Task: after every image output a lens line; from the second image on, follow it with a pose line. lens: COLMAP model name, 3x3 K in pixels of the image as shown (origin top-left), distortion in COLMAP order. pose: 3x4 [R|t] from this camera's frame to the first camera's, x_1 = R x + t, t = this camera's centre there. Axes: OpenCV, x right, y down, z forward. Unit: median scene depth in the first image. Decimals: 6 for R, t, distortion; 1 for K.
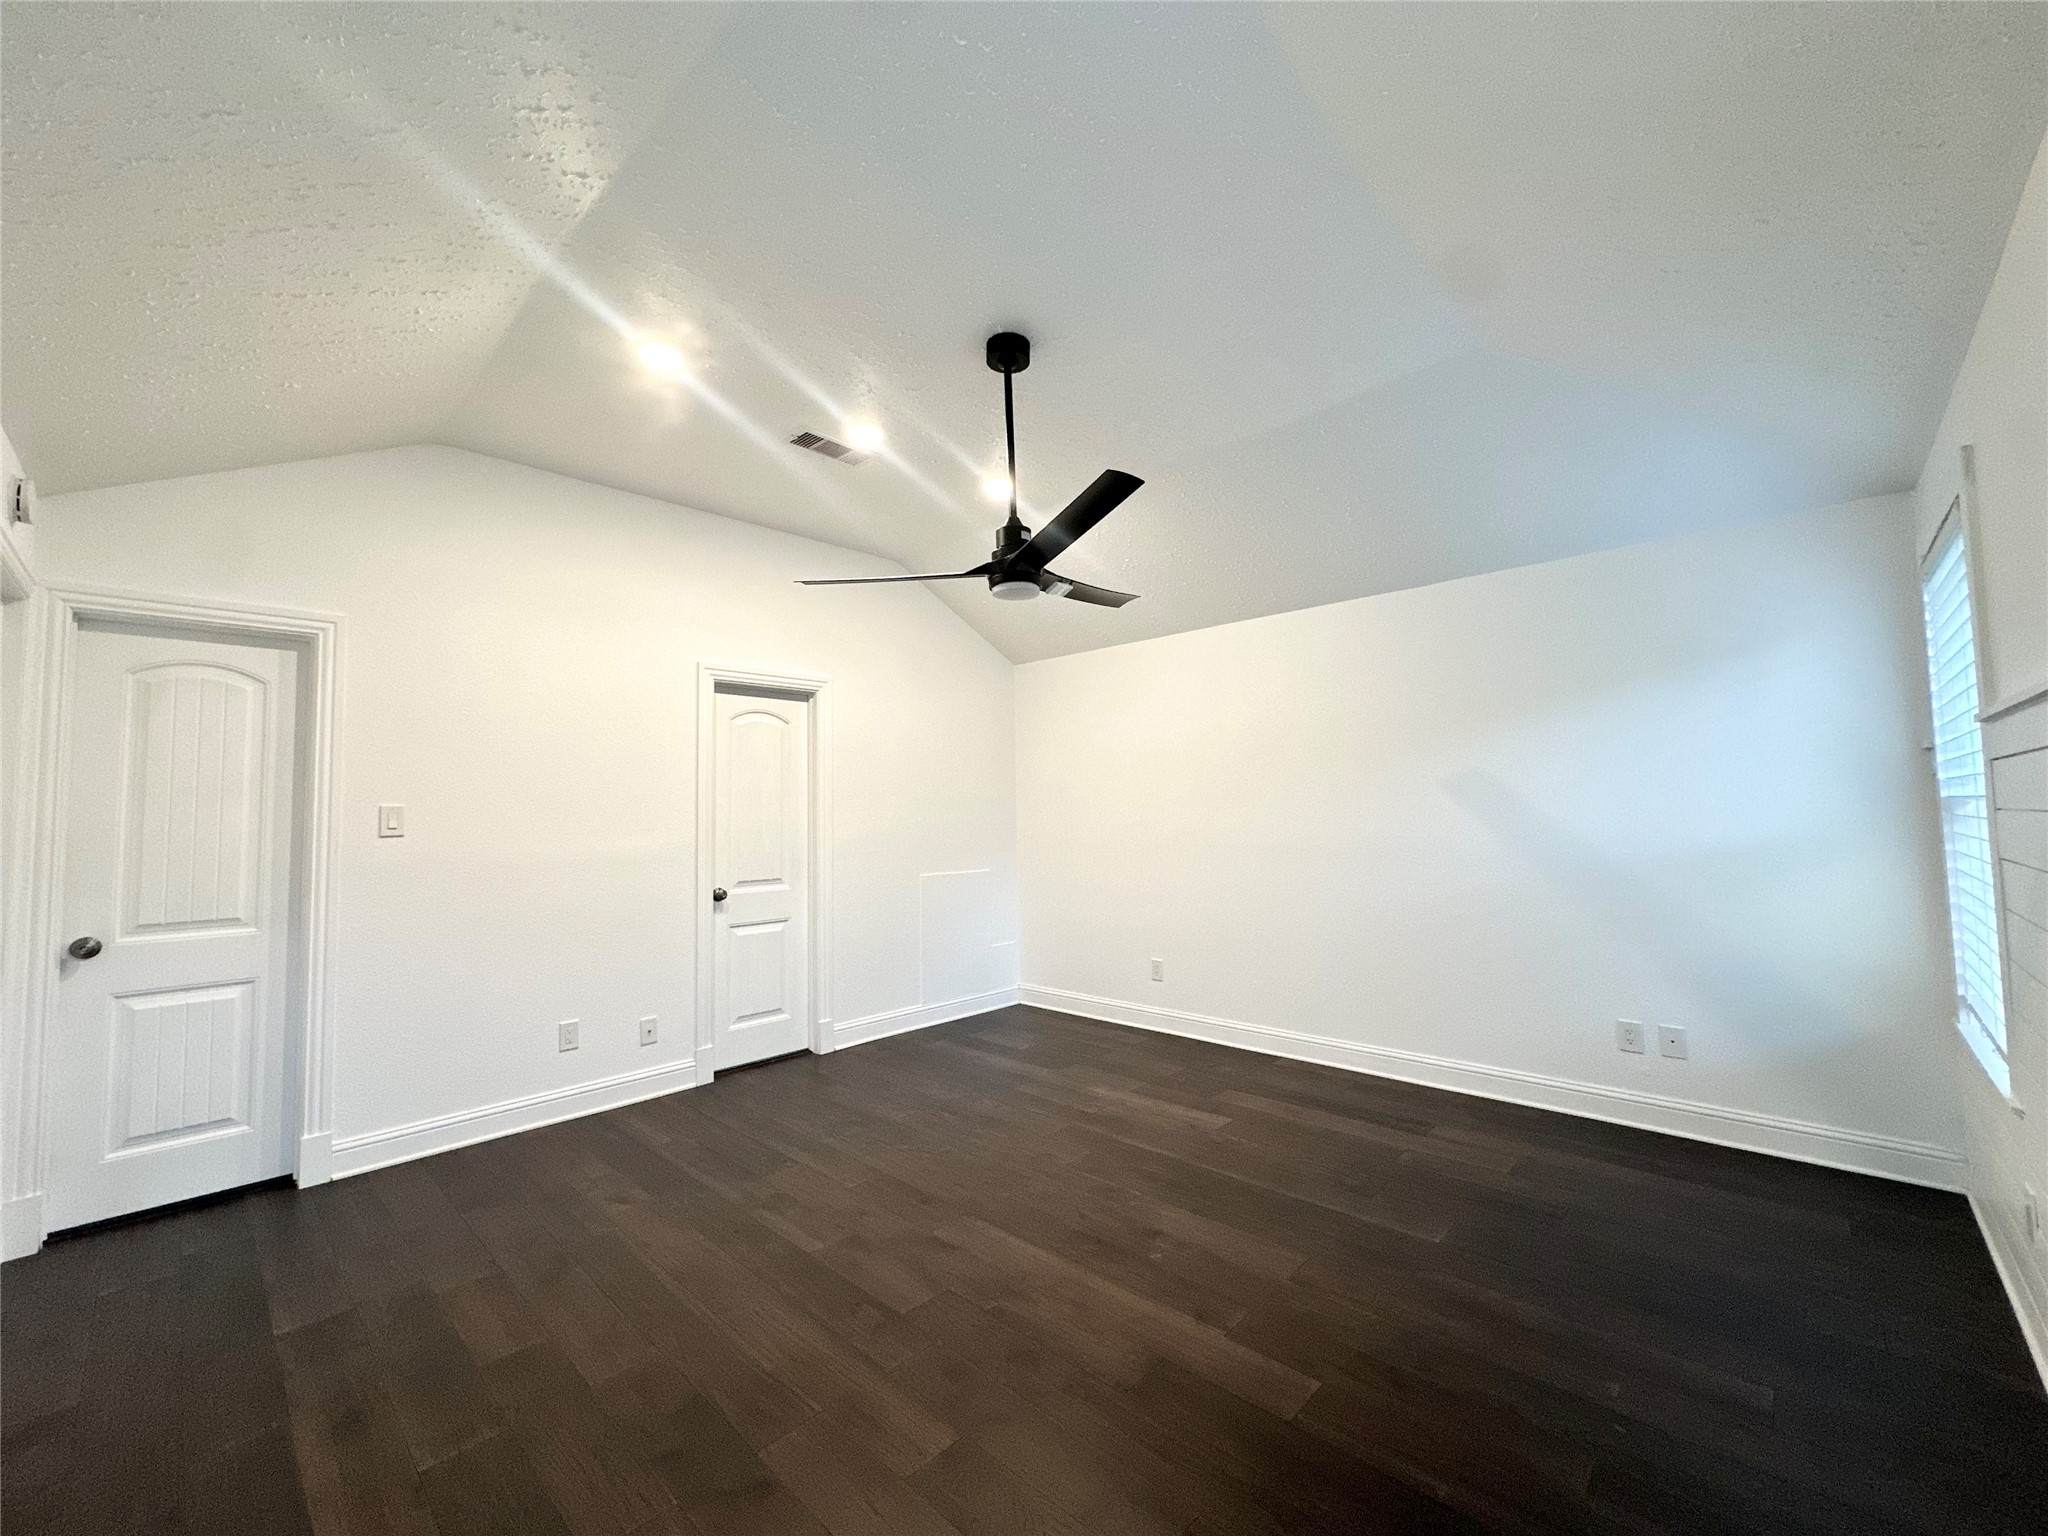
lens RADIAL K [[816.0, 0, 1024.0], [0, 816.0, 764.9], [0, 0, 1]] dist [-0.002080, 0.000056]
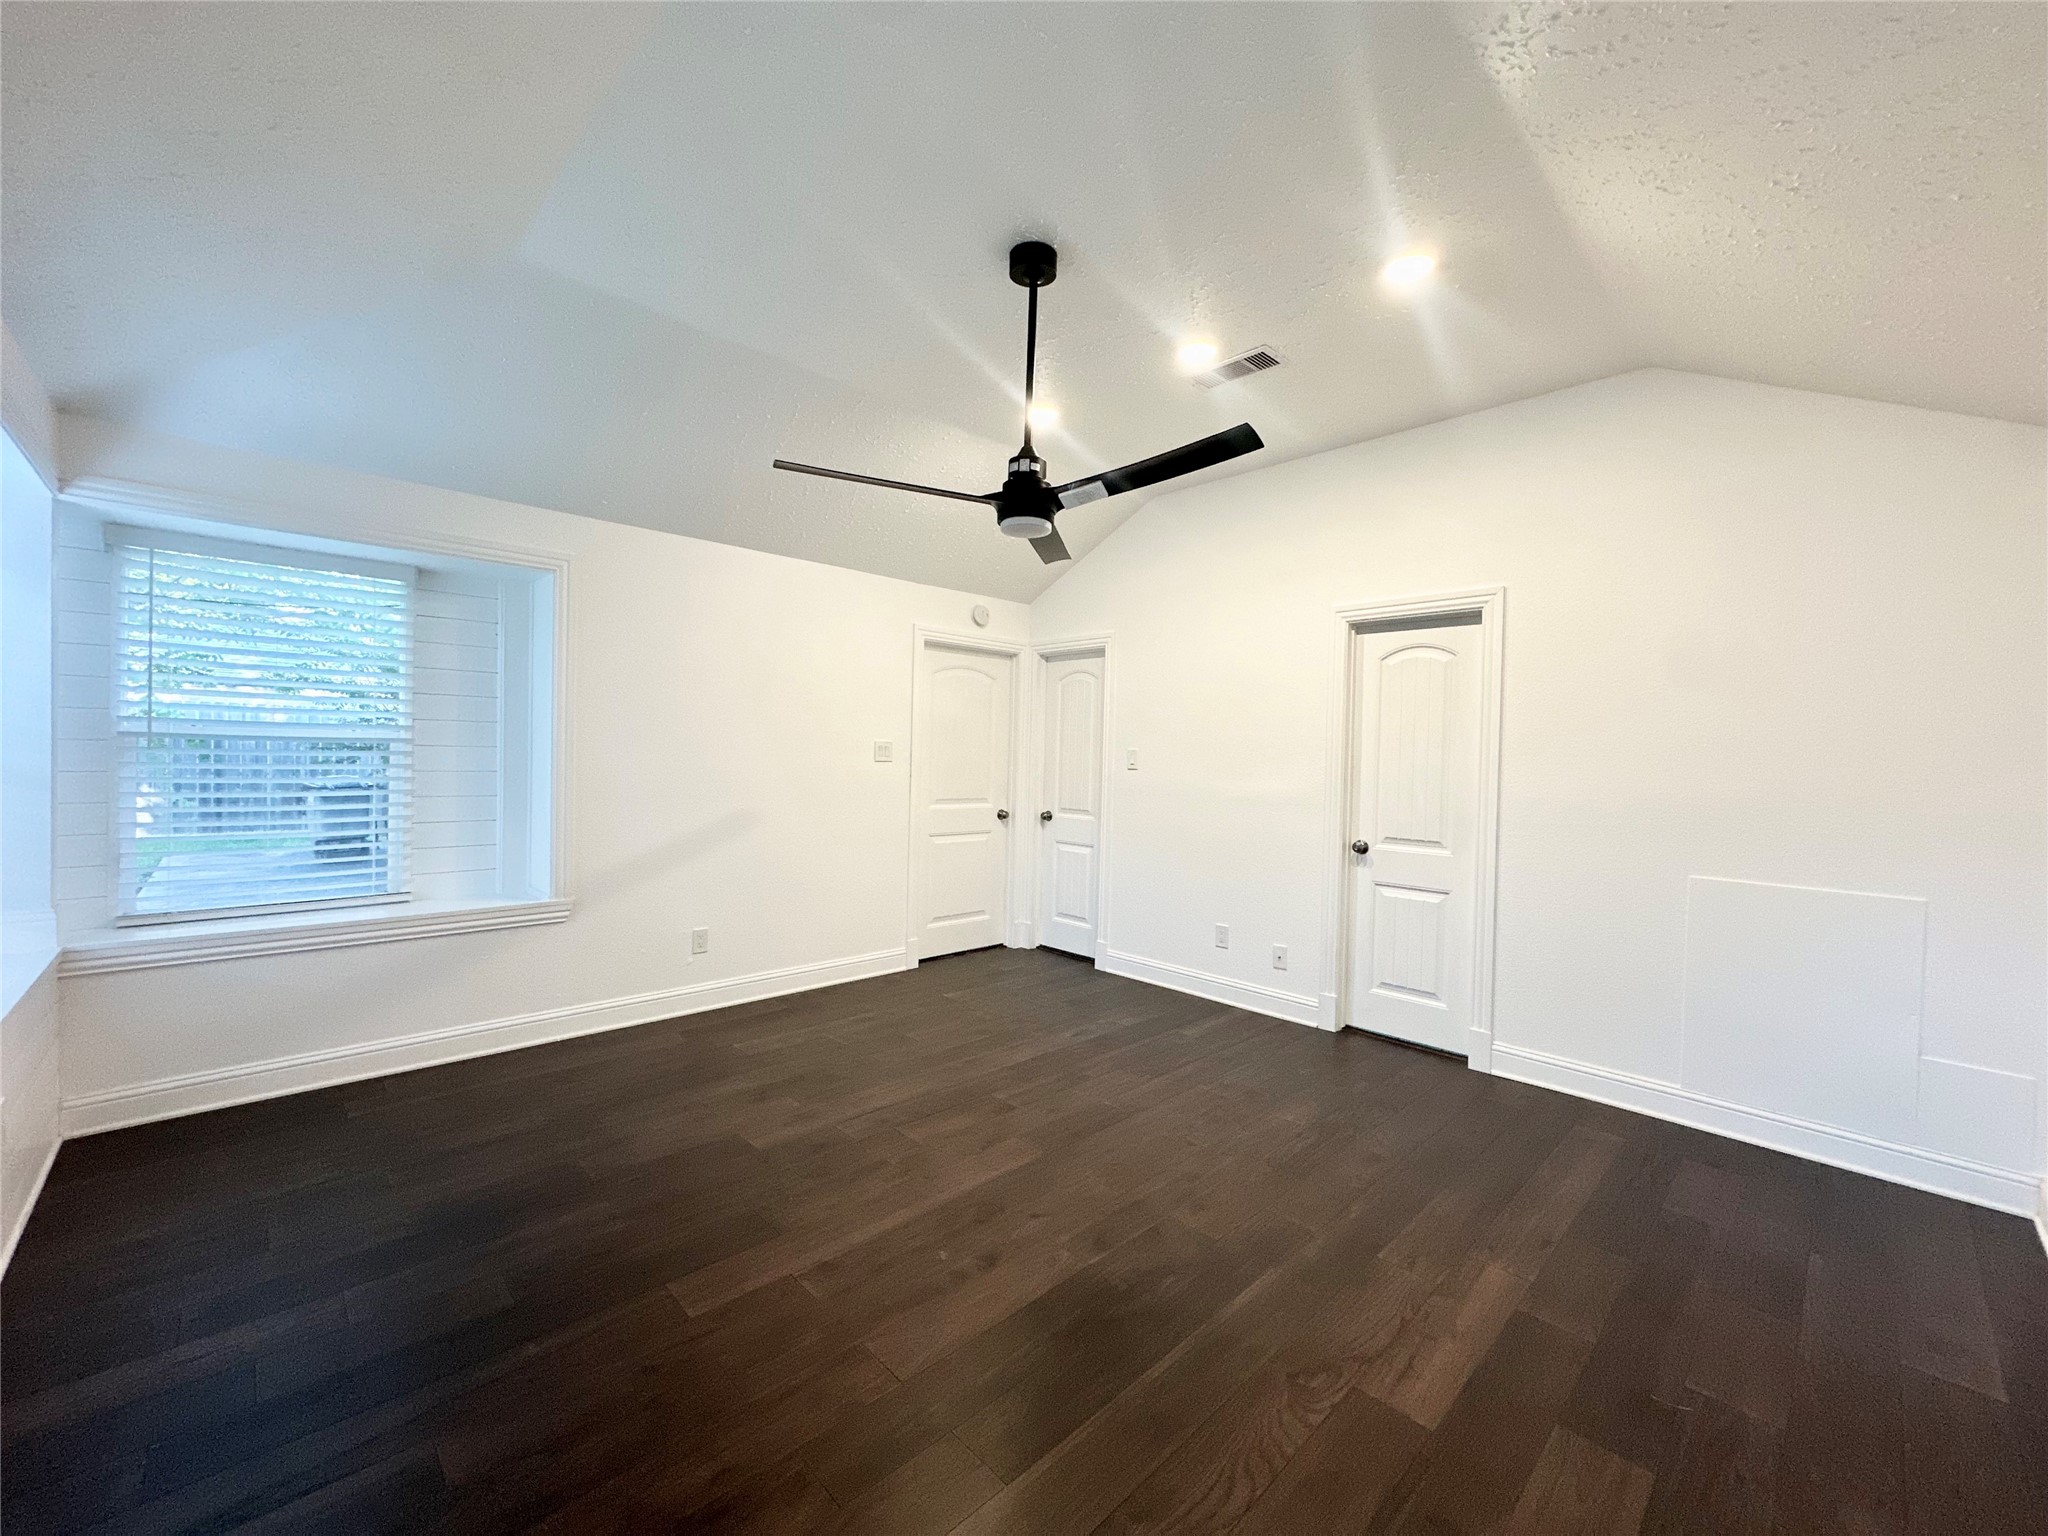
lens RADIAL K [[816.0, 0, 1024.0], [0, 816.0, 764.9], [0, 0, 1]] dist [-0.002080, 0.000056]
pose [[-0.039586, 0.023030, -0.998951, 0.732277], [0.032967, 0.999220, 0.021730, 0.037219], [0.998672, -0.032072, -0.040314, 0.806613]]
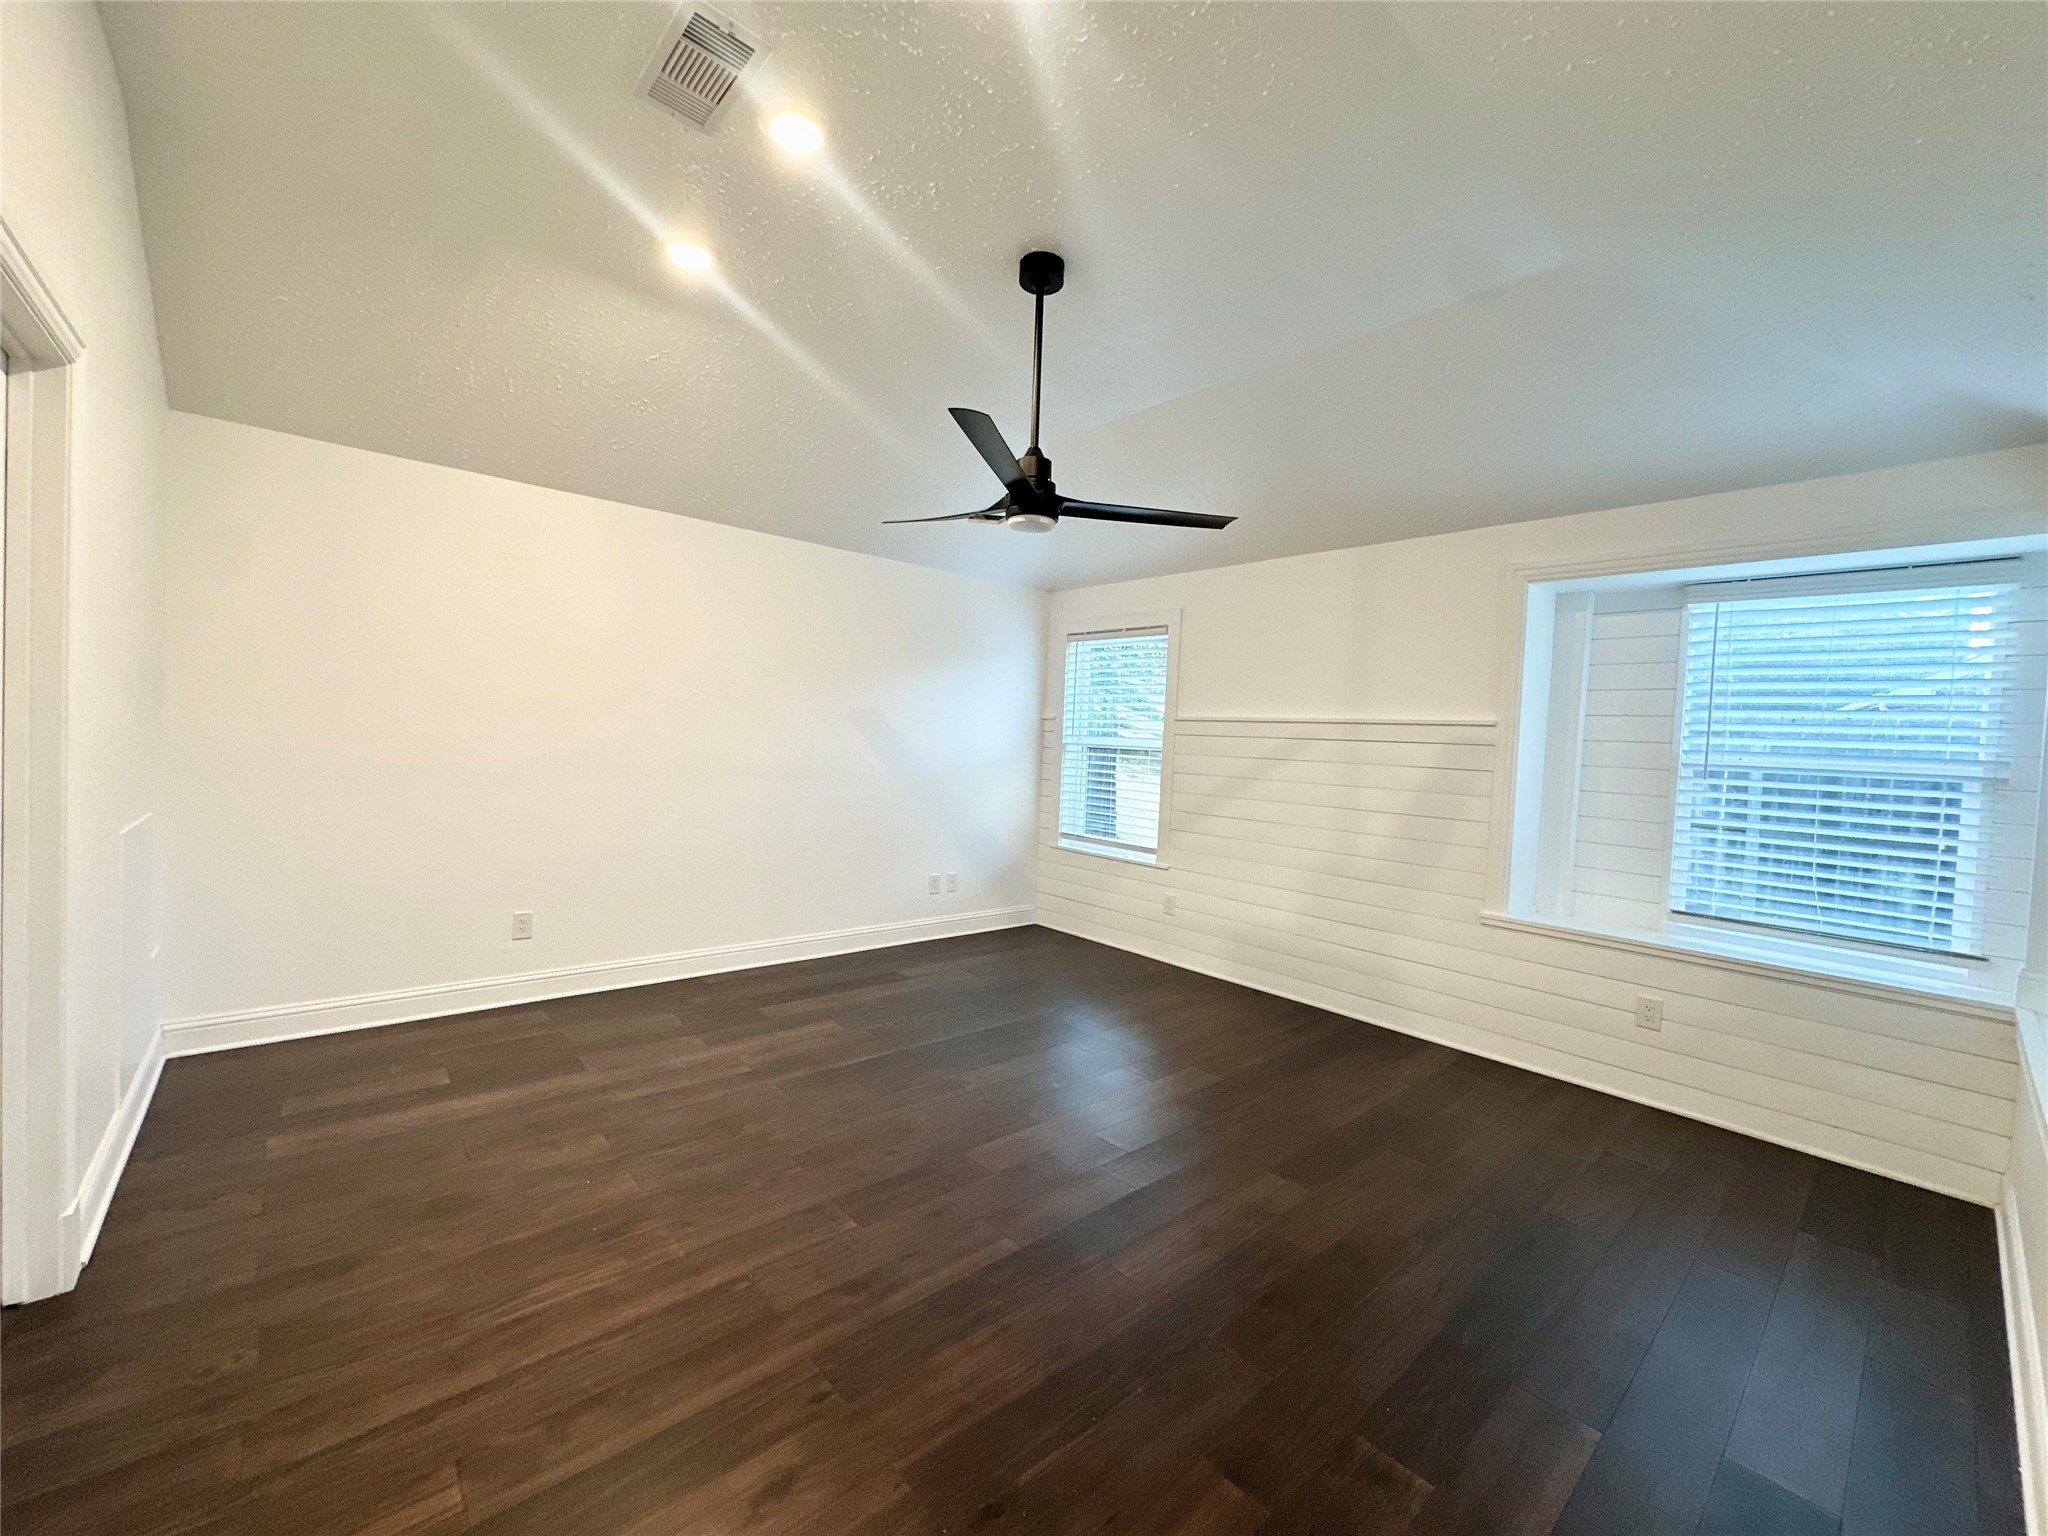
lens RADIAL K [[816.0, 0, 1024.0], [0, 816.0, 764.9], [0, 0, 1]] dist [-0.002080, 0.000056]
pose [[0.087090, -0.014025, 0.996102, -0.807218], [-0.113583, 0.993241, 0.023916, 0.041403], [-0.989704, -0.115223, 0.084908, 0.697192]]
